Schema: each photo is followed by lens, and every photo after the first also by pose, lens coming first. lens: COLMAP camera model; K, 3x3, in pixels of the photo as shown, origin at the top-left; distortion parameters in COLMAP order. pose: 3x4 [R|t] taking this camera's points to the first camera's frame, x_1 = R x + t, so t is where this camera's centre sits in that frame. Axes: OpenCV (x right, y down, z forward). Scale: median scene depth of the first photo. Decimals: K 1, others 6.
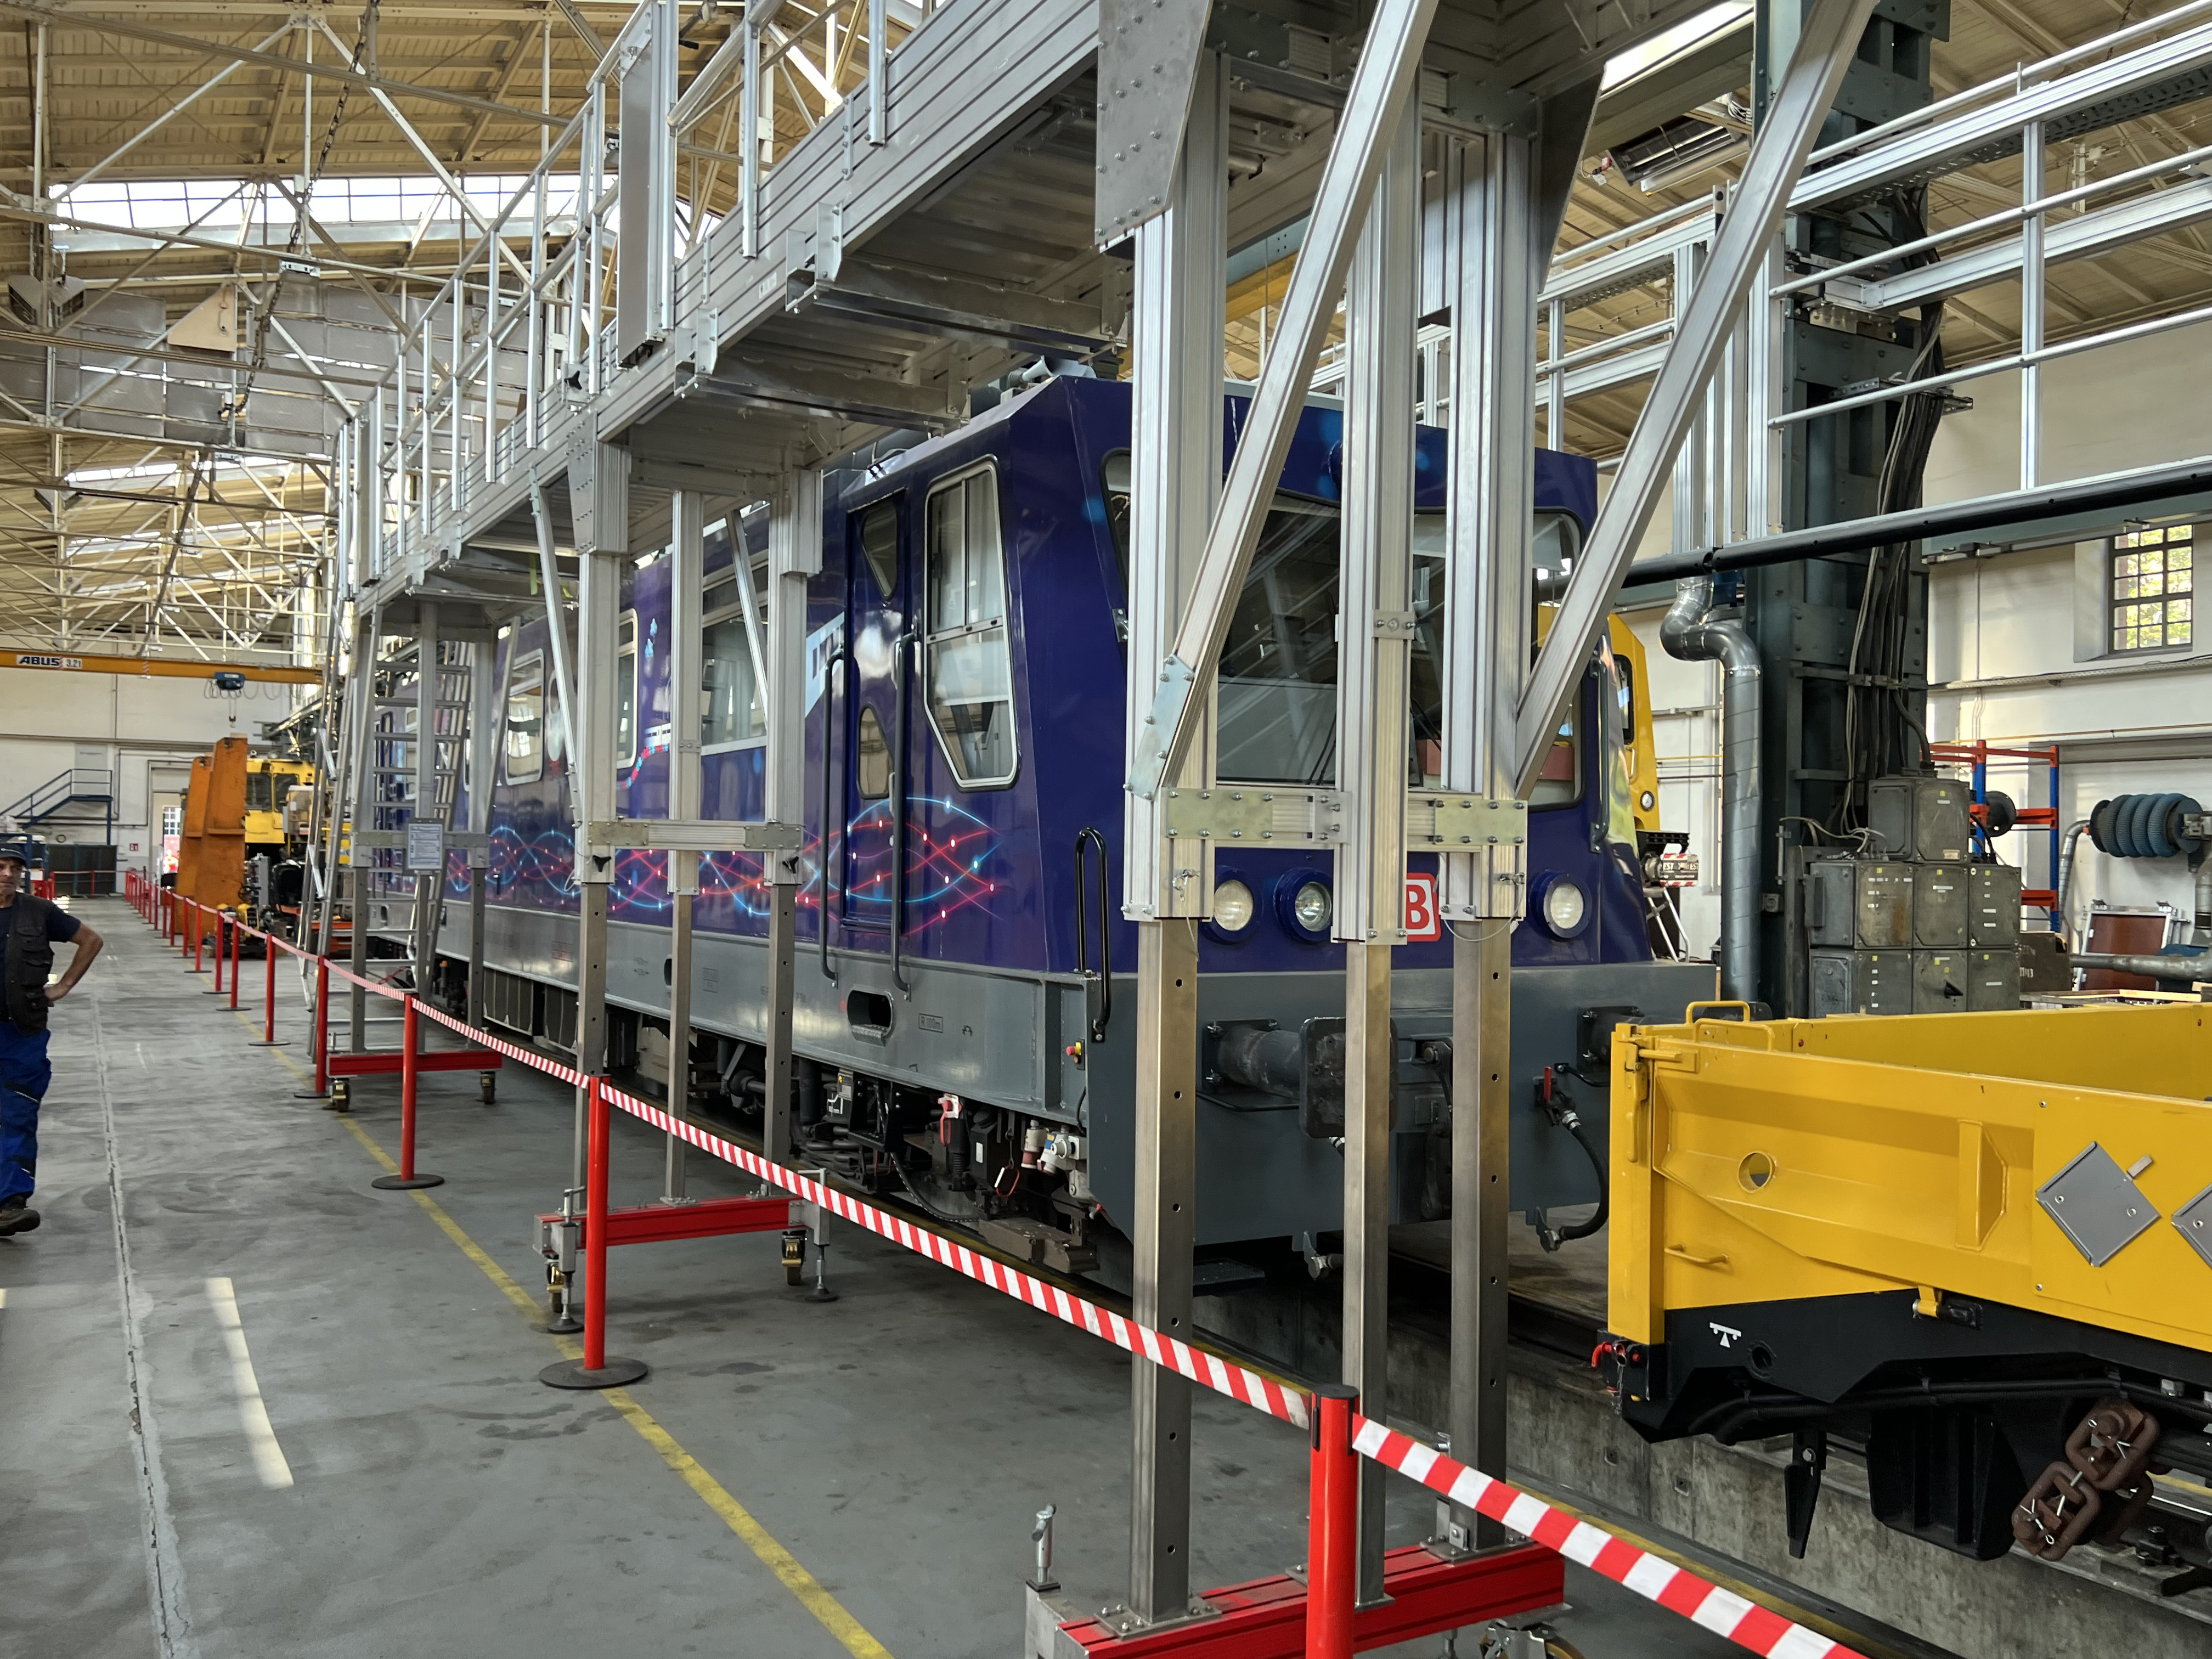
lens RADIAL K [[1713.0, 0, 1088.8], [0, 1713.0, 832.7], [0, 0, 1]] dist [0.049297, -0.060029]
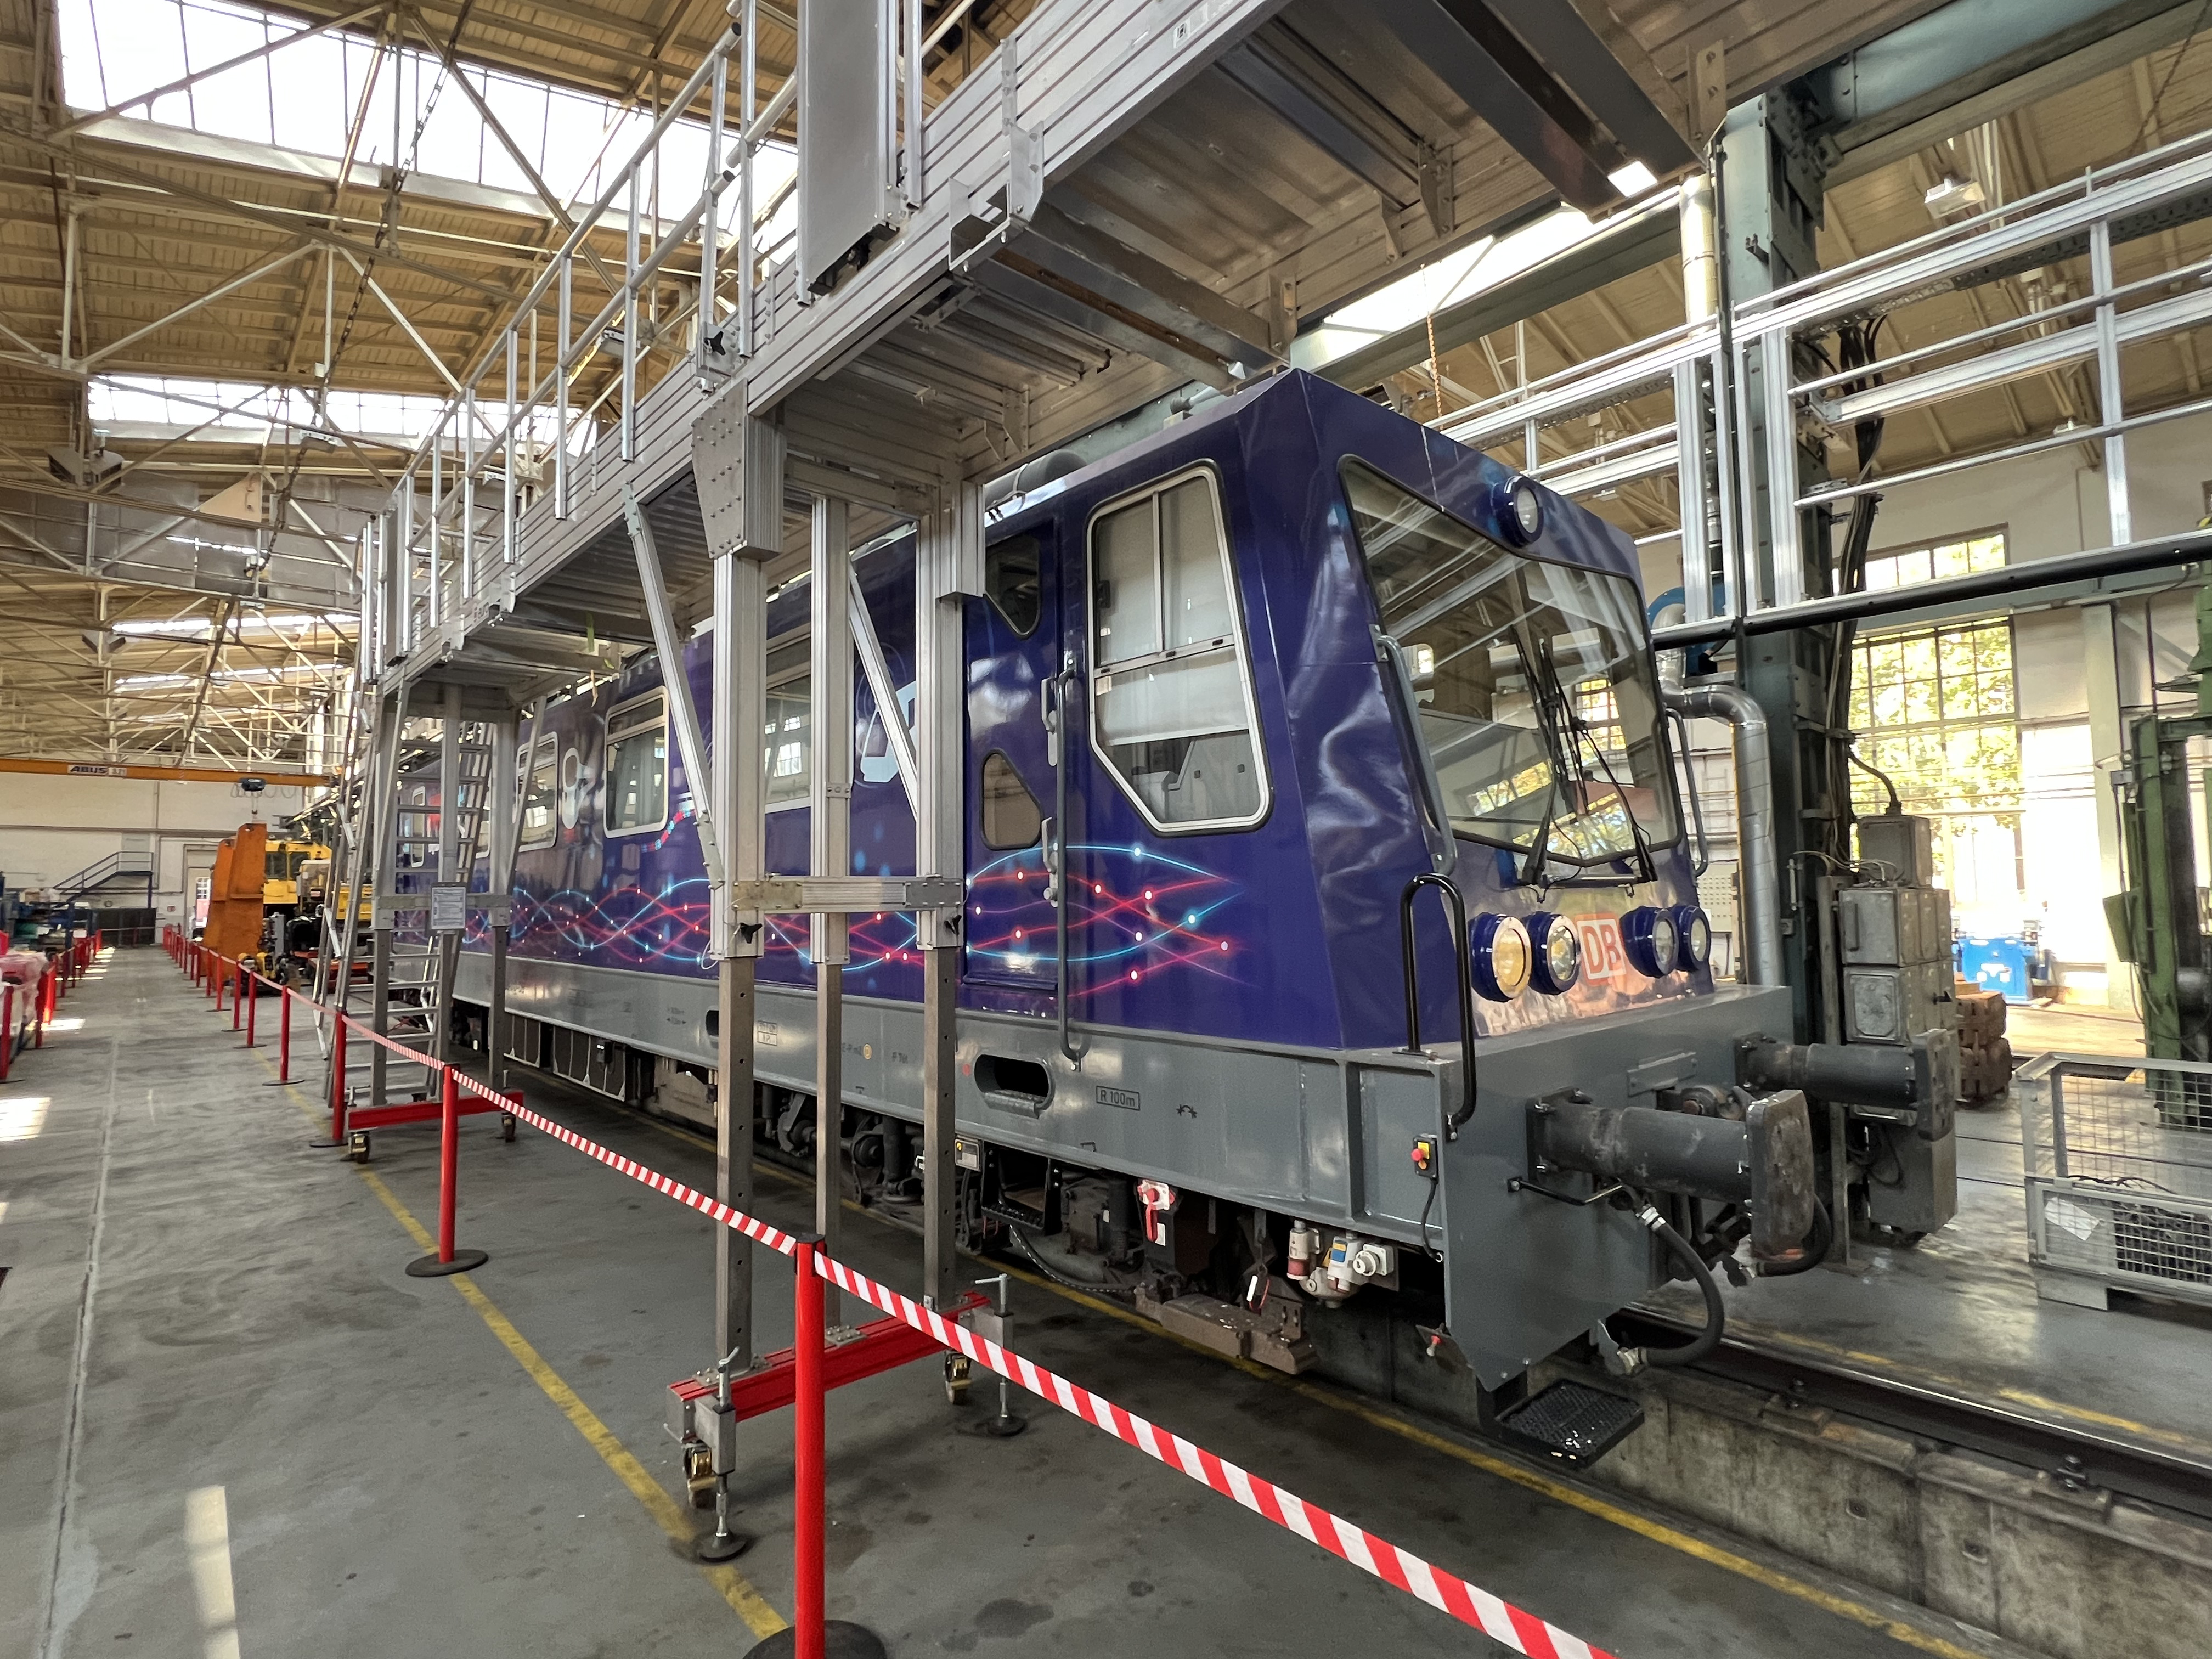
lens RADIAL K [[1067.4, 0, 1106.0], [0, 1067.4, 829.5], [0, 0, 1]] dist [0.001011, -0.000294]
pose [[0.977381, -0.013696, 0.211041, -0.116477], [0.023372, 0.998783, -0.043423, -0.002507], [-0.210189, 0.047374, 0.976512, 0.244375]]
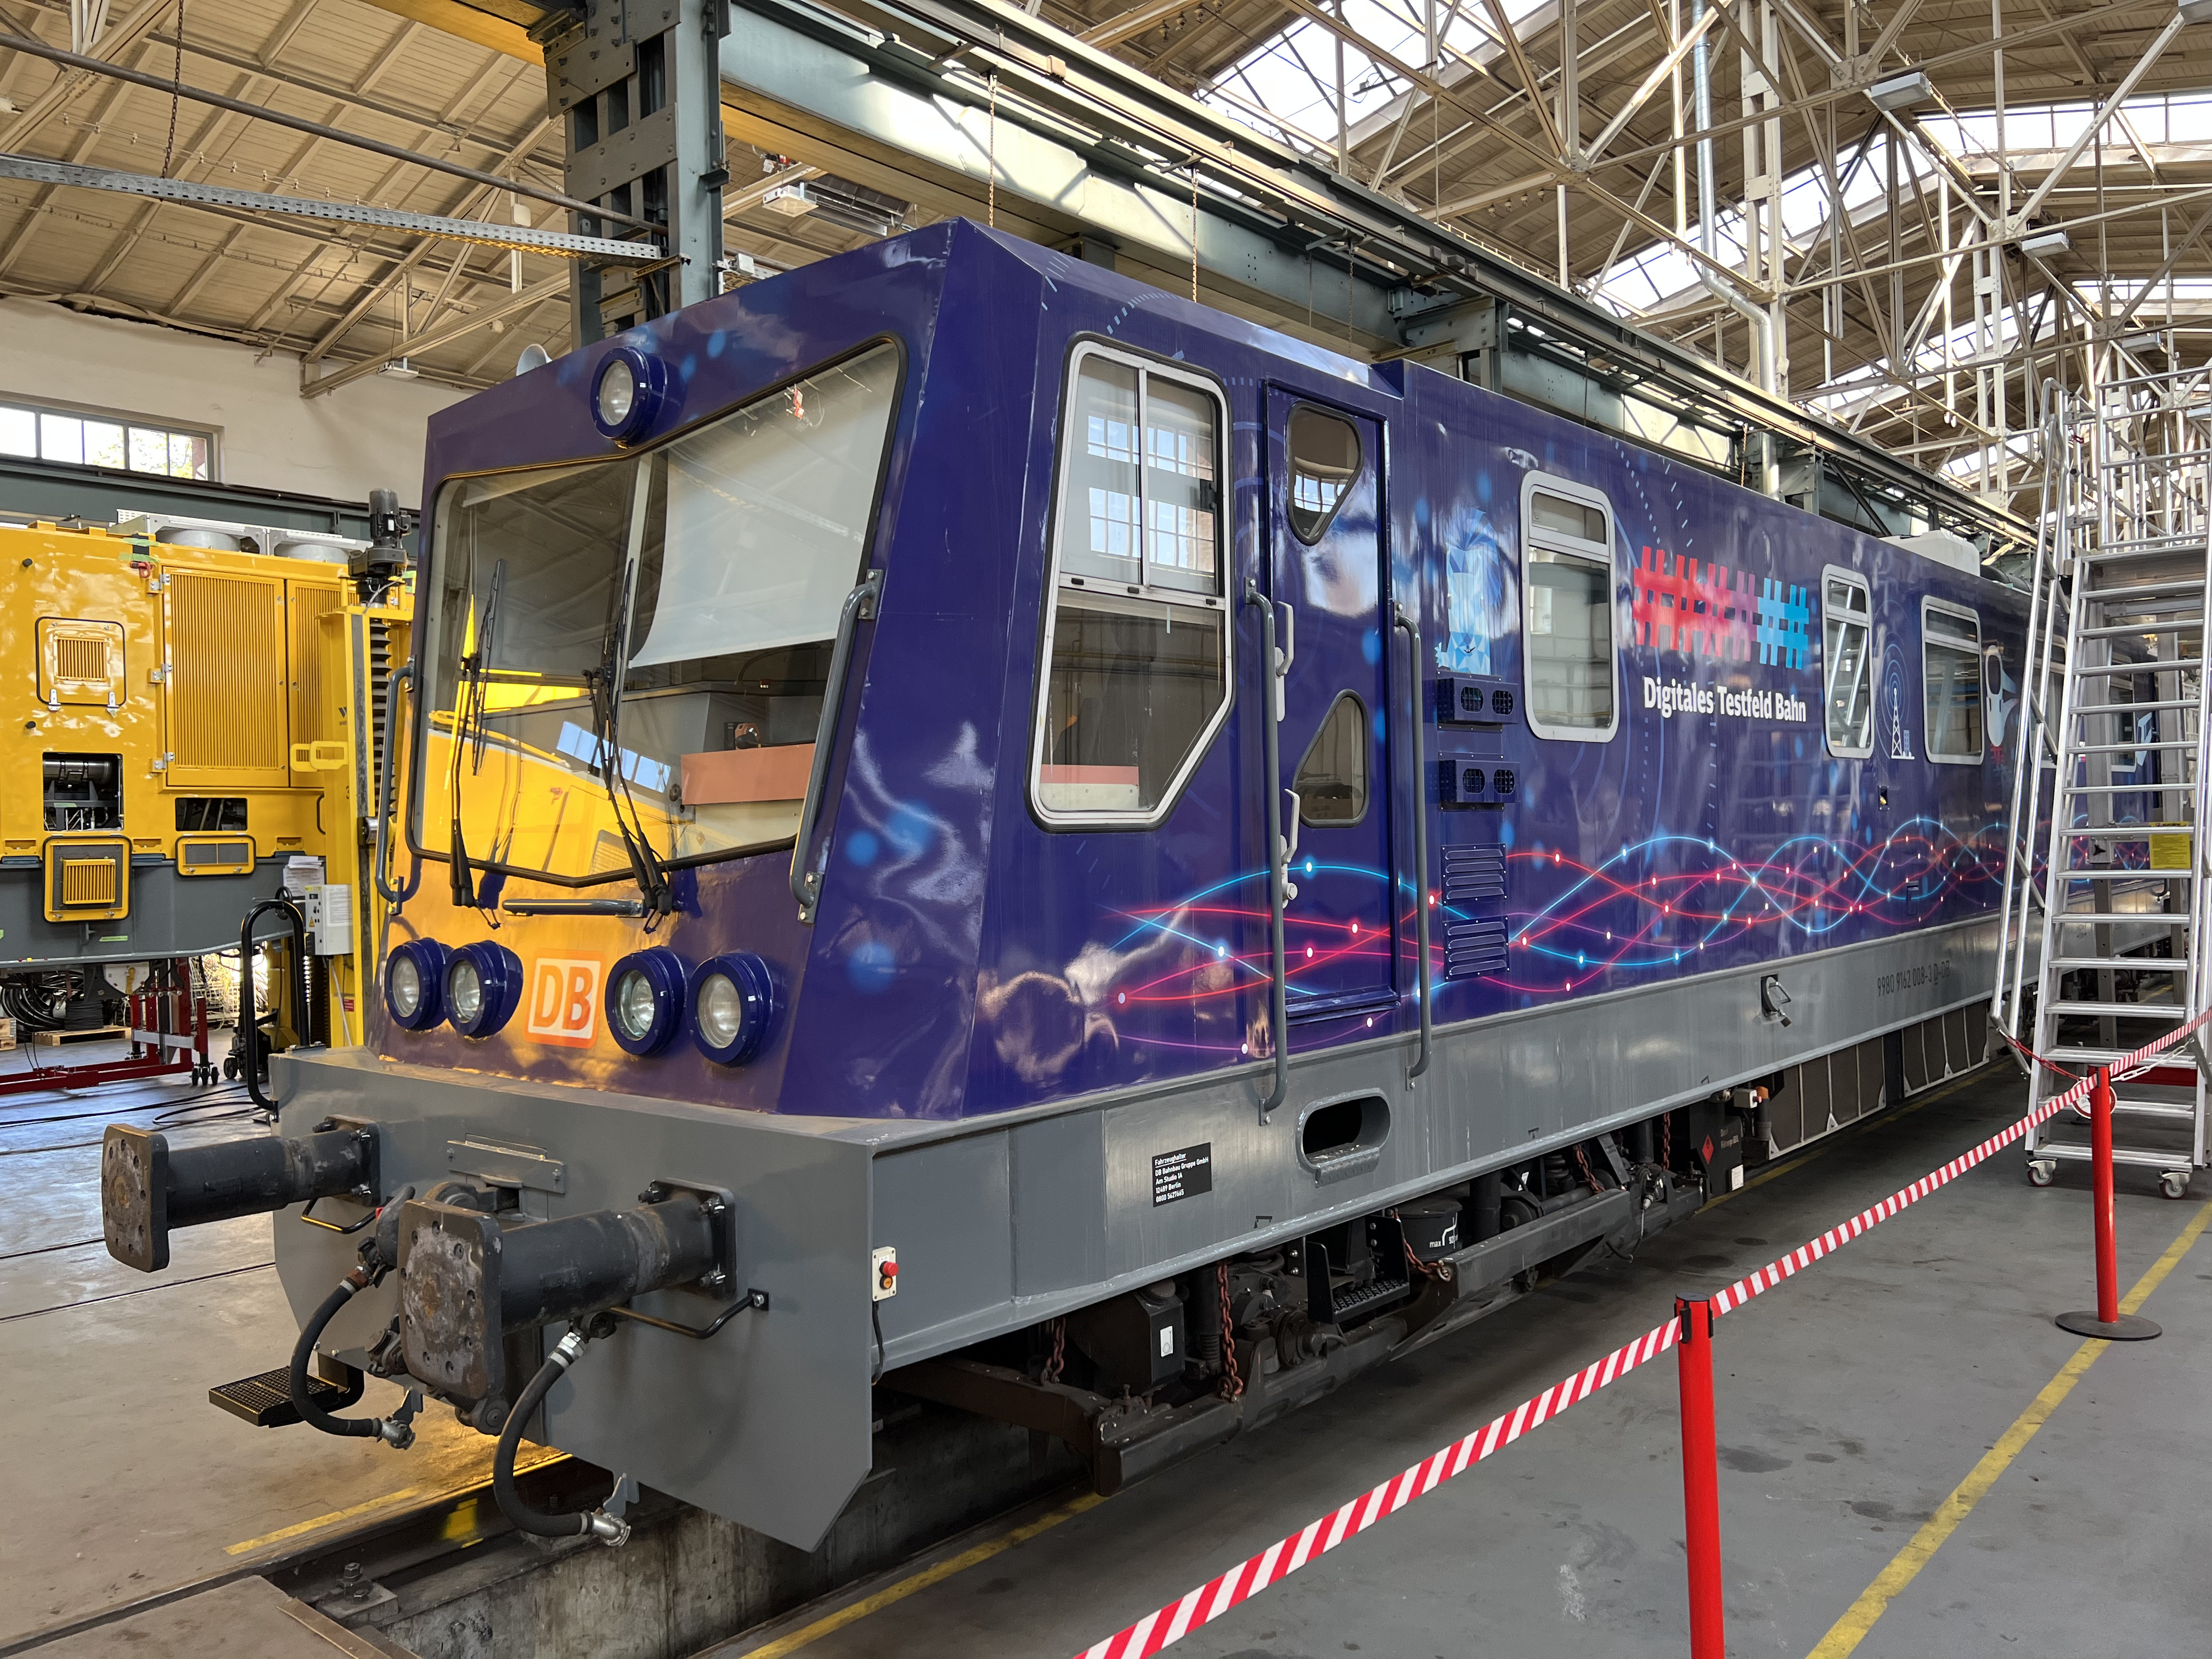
lens RADIAL K [[1667.2, 0, 1120.2], [0, 1667.2, 821.1], [0, 0, 1]] dist [0.060787, -0.067763]
pose [[-0.325196, 0.009224, 0.945602, -0.677689], [0.007590, 0.999946, -0.007144, -0.008274], [-0.945616, 0.004854, -0.325249, 1.177809]]
